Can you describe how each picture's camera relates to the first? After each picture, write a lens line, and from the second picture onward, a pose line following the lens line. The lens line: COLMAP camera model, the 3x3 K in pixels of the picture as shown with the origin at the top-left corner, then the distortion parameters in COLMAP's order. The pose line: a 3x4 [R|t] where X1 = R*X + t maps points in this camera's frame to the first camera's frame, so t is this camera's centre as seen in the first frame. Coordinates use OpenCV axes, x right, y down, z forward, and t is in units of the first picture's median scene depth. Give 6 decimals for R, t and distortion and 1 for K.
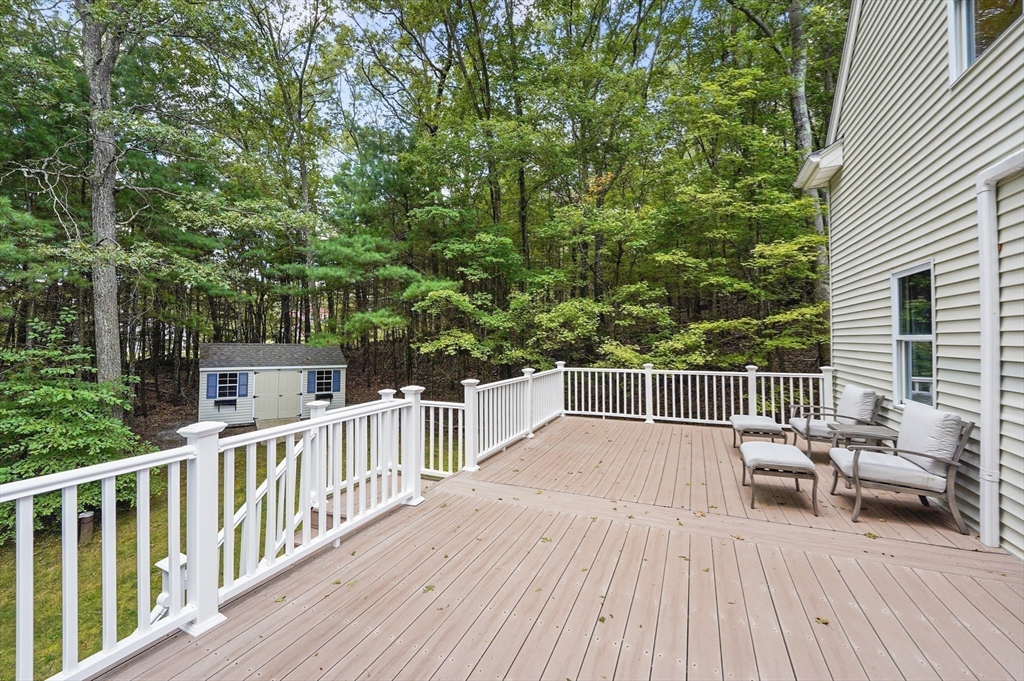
lens RADIAL K [[409.4, 0, 512.0], [0, 409.4, 340.5], [0, 0, 1]] dist [-0.004406, -0.000295]
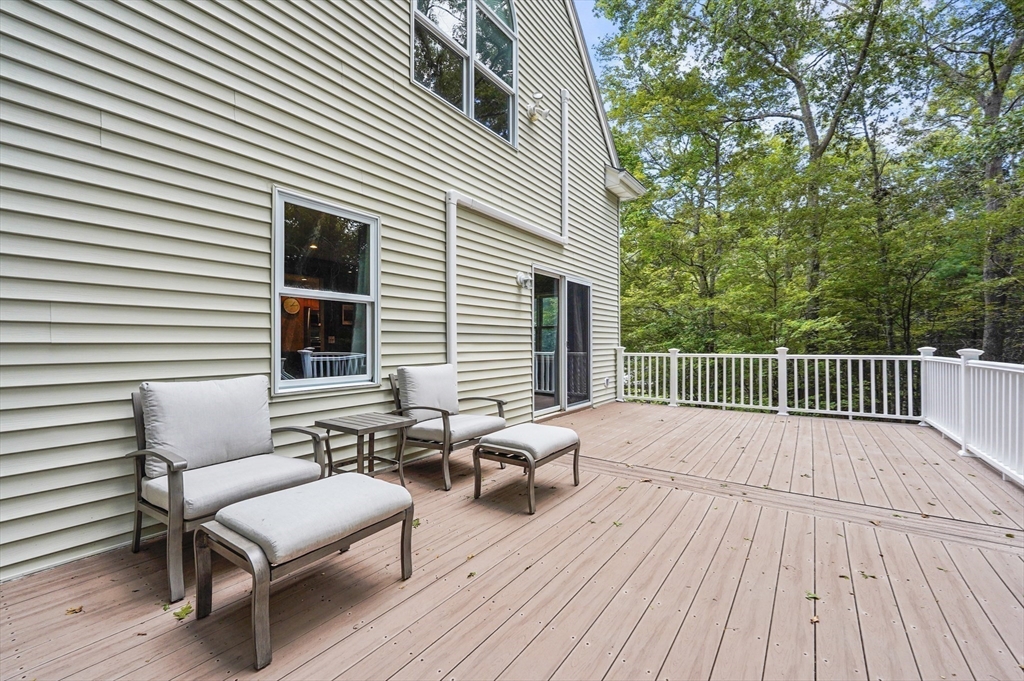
lens RADIAL K [[409.4, 0, 512.0], [0, 409.4, 340.5], [0, 0, 1]] dist [-0.004406, -0.000295]
pose [[-0.976767, 0.000718, 0.214305, 0.497762], [-0.000921, 0.999971, -0.007546, 0.090137], [-0.214304, -0.007568, -0.976738, 1.782468]]
